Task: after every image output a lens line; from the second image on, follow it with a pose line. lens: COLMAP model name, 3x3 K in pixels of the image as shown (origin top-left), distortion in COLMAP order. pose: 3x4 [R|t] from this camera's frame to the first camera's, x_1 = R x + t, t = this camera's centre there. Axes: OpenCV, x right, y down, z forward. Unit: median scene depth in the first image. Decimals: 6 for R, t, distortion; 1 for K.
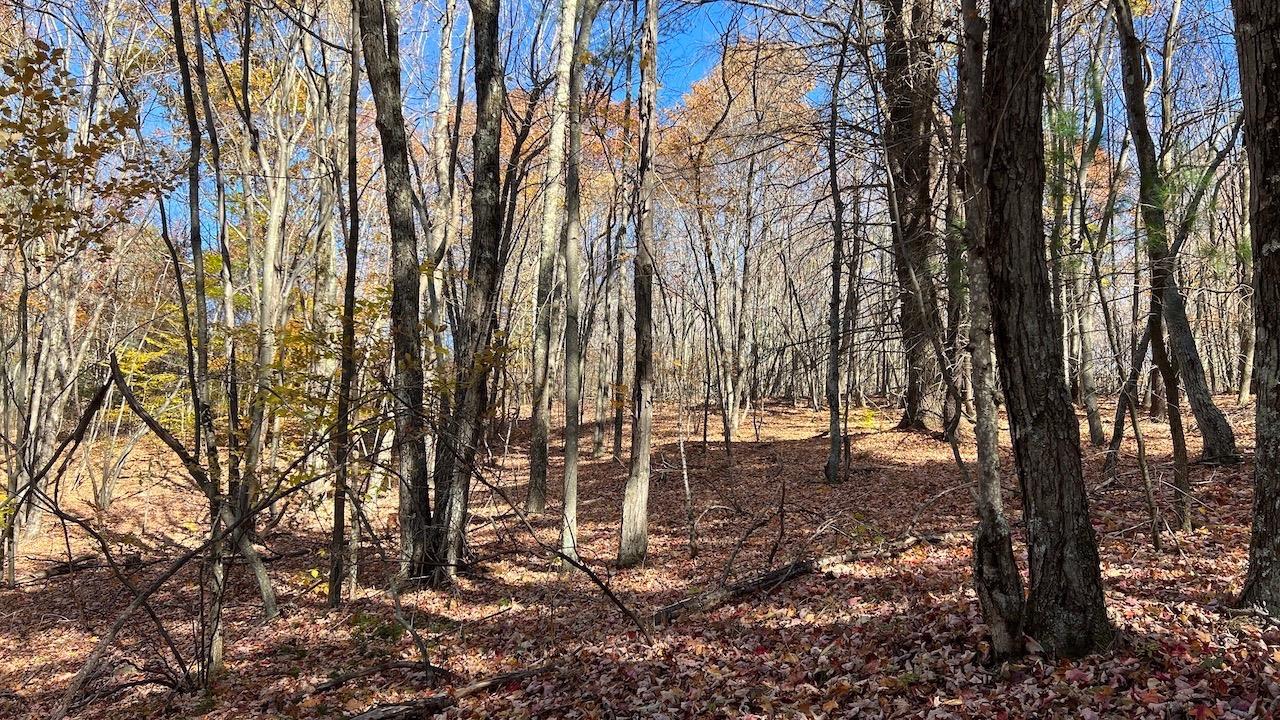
lens RADIAL K [[978.4, 0, 639.3], [0, 978.4, 364.1], [0, 0, 1]] dist [0.067028, -0.049636]
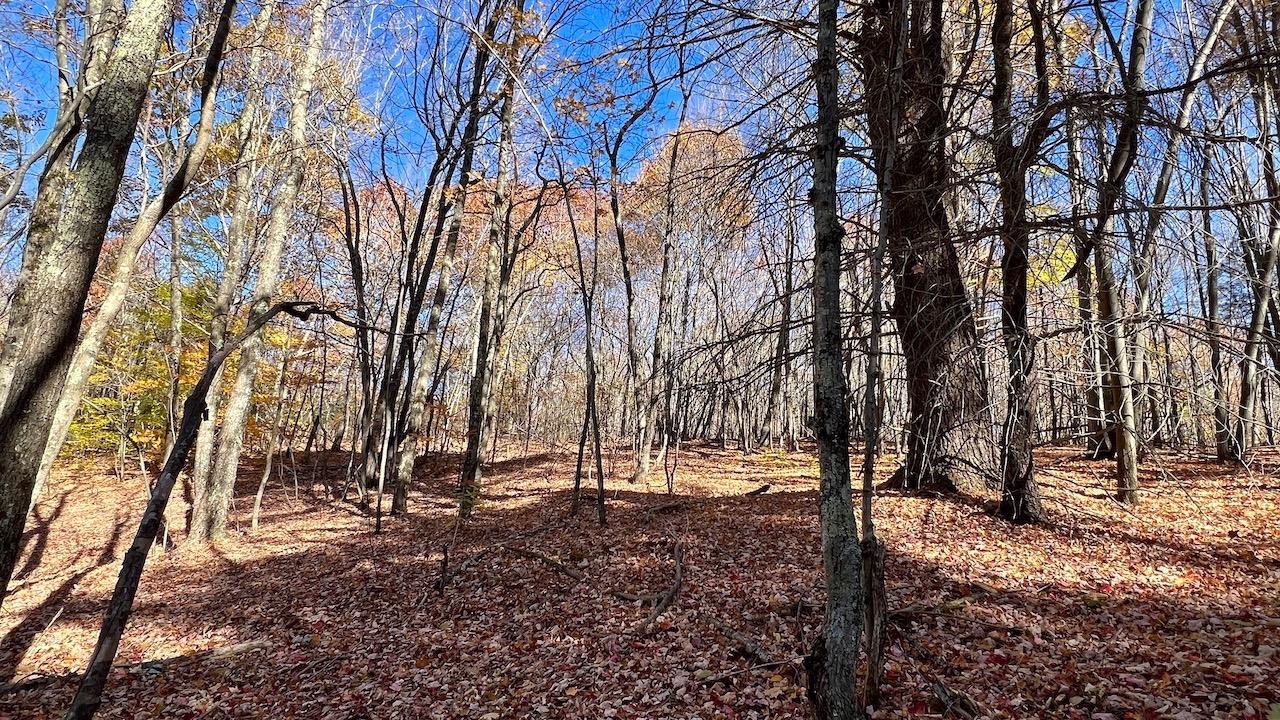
lens RADIAL K [[667.2, 0, 639.1], [0, 667.2, 357.5], [0, 0, 1]] dist [-0.000414, -0.000031]
pose [[0.999186, 0.032956, 0.023246, 0.073071], [-0.030689, 0.995294, -0.091916, 0.021749], [-0.026166, 0.091127, 0.995495, 0.440639]]
